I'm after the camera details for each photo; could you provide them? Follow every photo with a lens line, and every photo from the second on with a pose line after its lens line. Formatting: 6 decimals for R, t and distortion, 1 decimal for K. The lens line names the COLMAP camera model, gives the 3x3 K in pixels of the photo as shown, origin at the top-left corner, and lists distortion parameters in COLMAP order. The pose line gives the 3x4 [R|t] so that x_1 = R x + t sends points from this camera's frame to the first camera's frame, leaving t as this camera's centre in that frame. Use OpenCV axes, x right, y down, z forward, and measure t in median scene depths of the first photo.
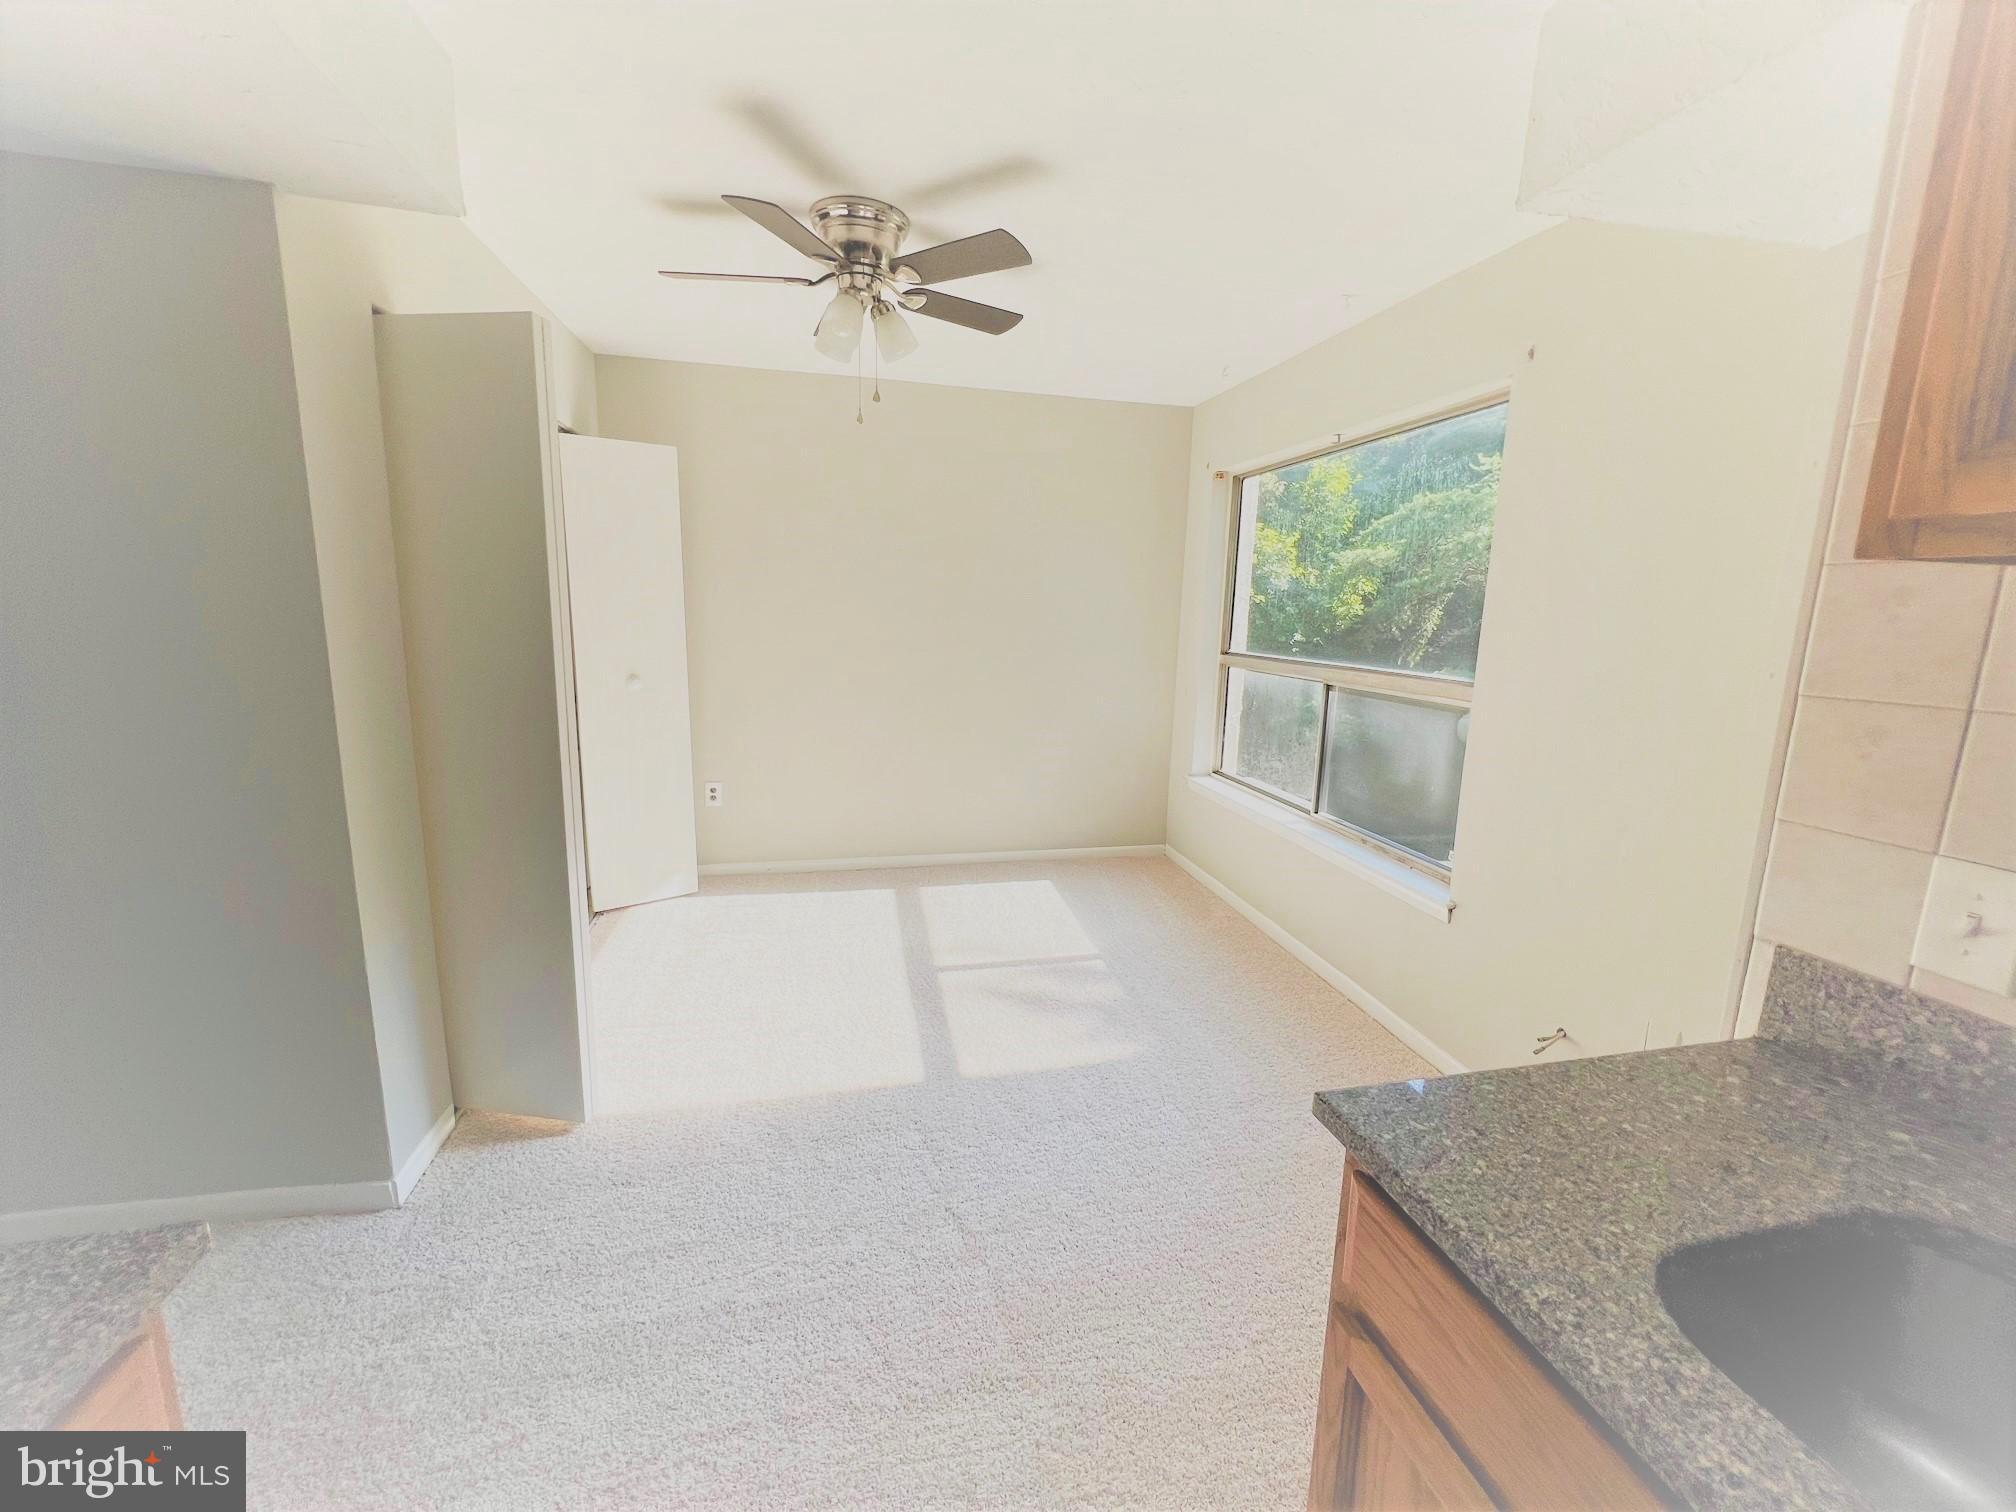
lens RADIAL K [[810.1, 0, 994.0], [0, 810.1, 745.9], [0, 0, 1]] dist [-0.001097, 0.001158]
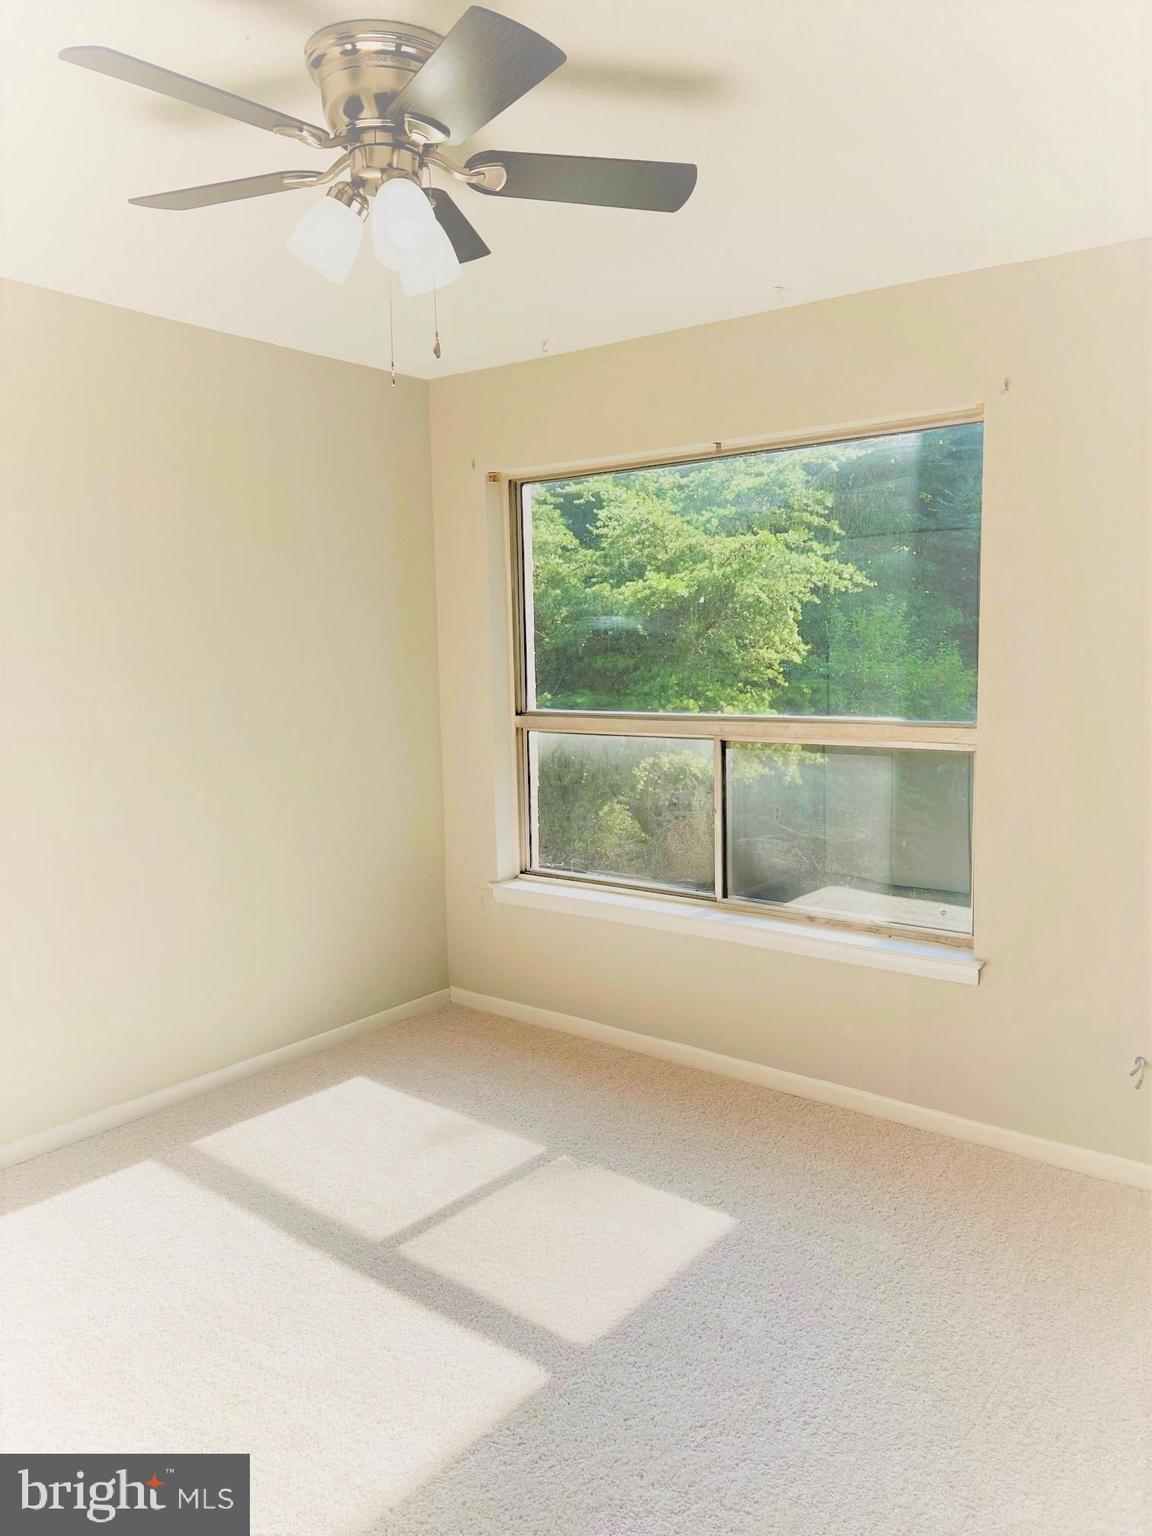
lens RADIAL K [[1160.5, 0, 576.6], [0, 1160.5, 773.9], [0, 0, 1]] dist [0.055686, -0.060844]
pose [[0.768177, -0.111529, 0.630449, -0.367439], [0.147021, 0.989125, -0.004159, -0.048140], [-0.623129, 0.095884, 0.776220, 0.143789]]
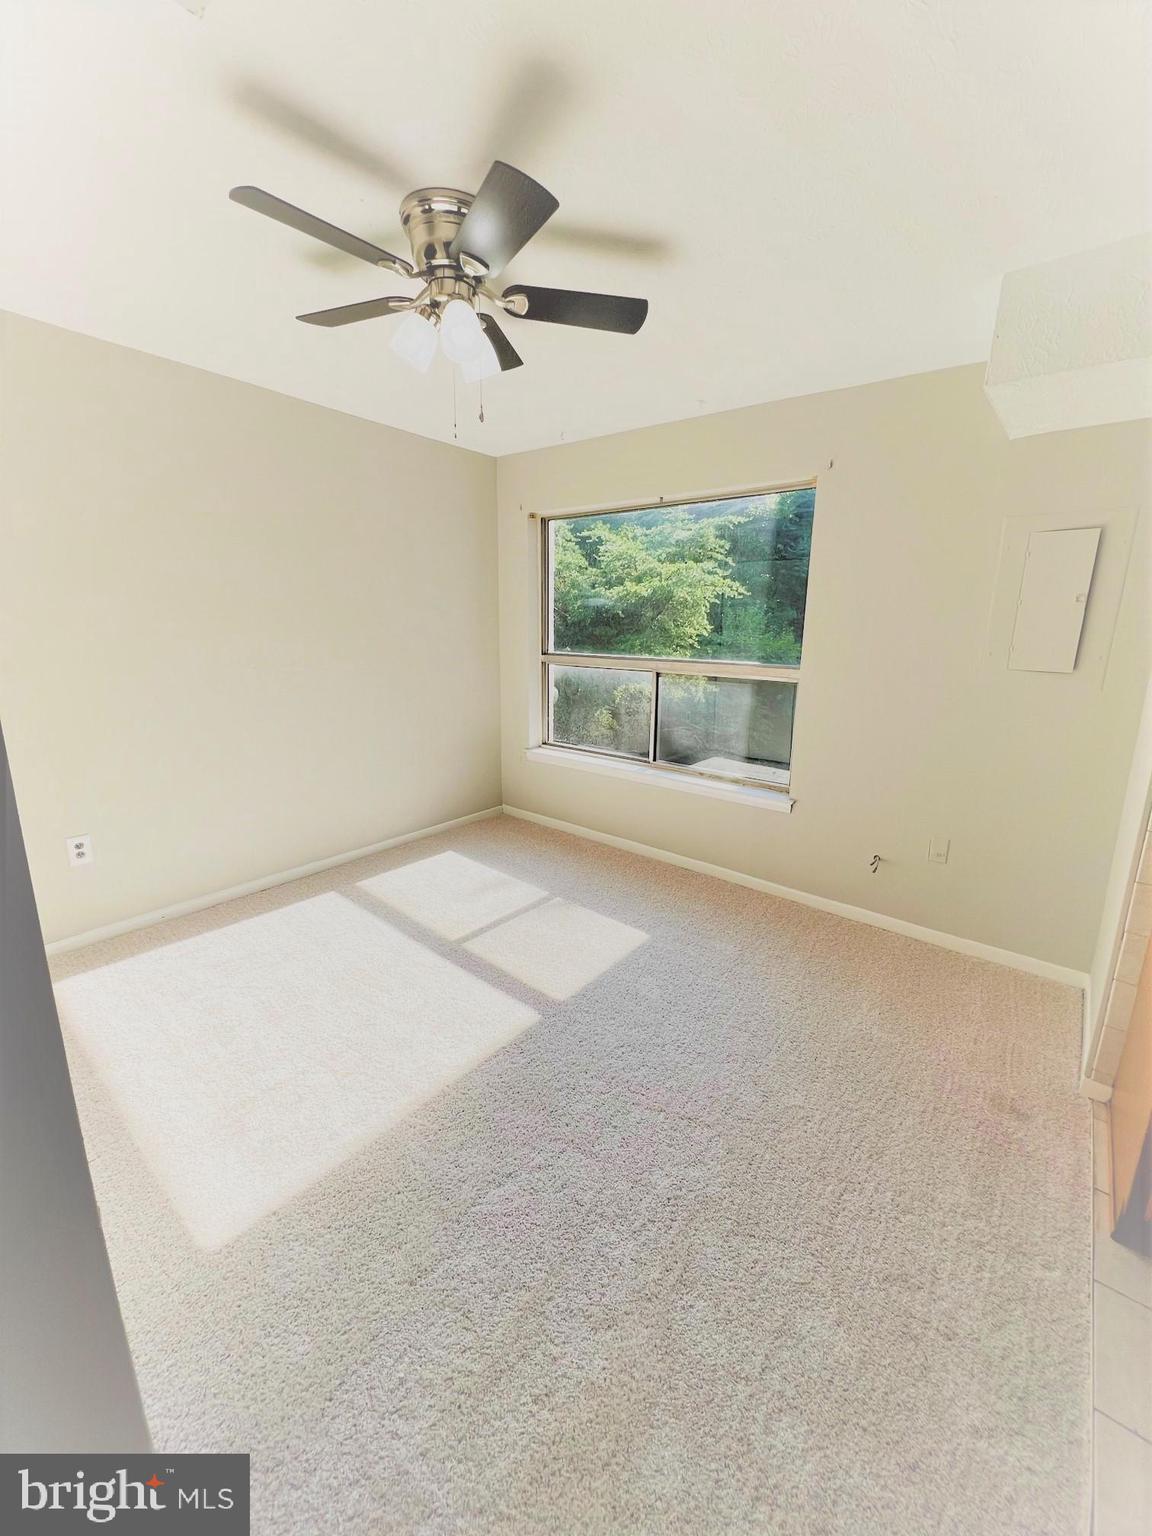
lens RADIAL K [[617.2, 0, 582.4], [0, 617.2, 759.5], [0, 0, 1]] dist [-0.001097, 0.001158]
pose [[0.774600, -0.152103, 0.613888, -0.322370], [0.114151, 0.988332, 0.100845, -0.039236], [-0.622064, -0.008039, 0.782925, 0.172985]]
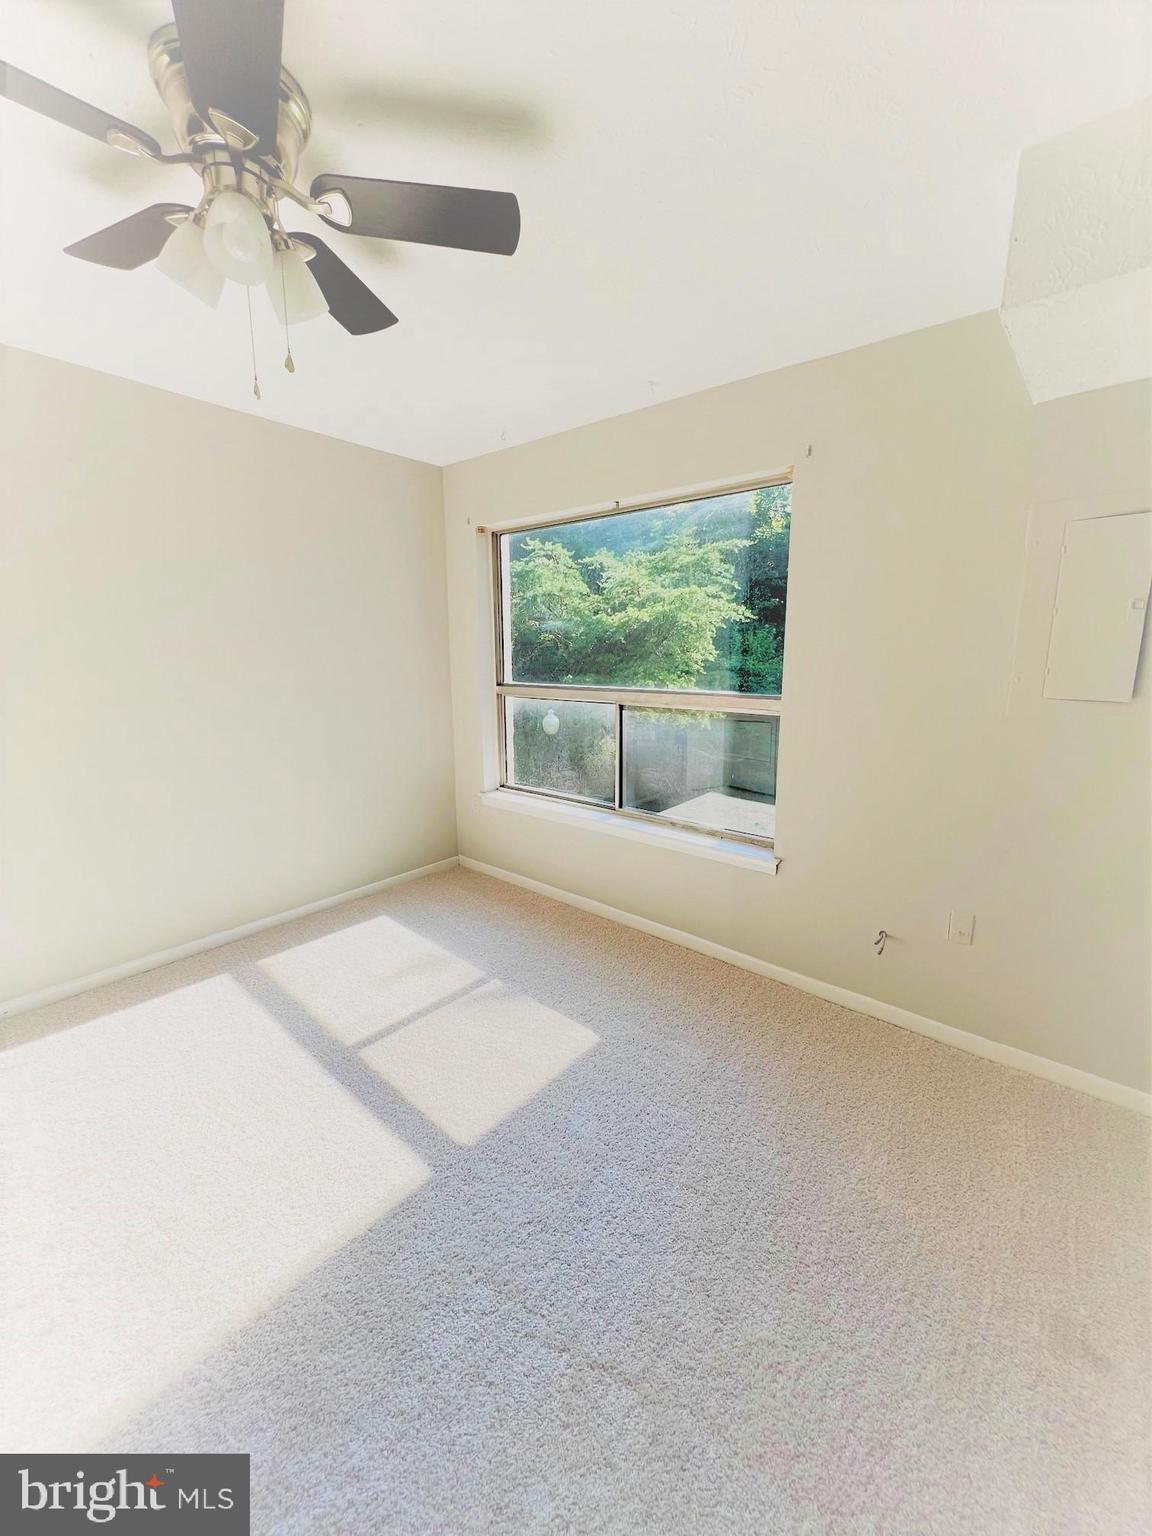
lens RADIAL K [[617.2, 0, 582.8], [0, 617.2, 759.9], [0, 0, 1]] dist [-0.001097, 0.001158]
pose [[0.787510, -0.136353, 0.601028, -0.175652], [0.128791, 0.990097, 0.055867, -0.042460], [-0.602694, 0.033411, 0.797273, 0.226823]]
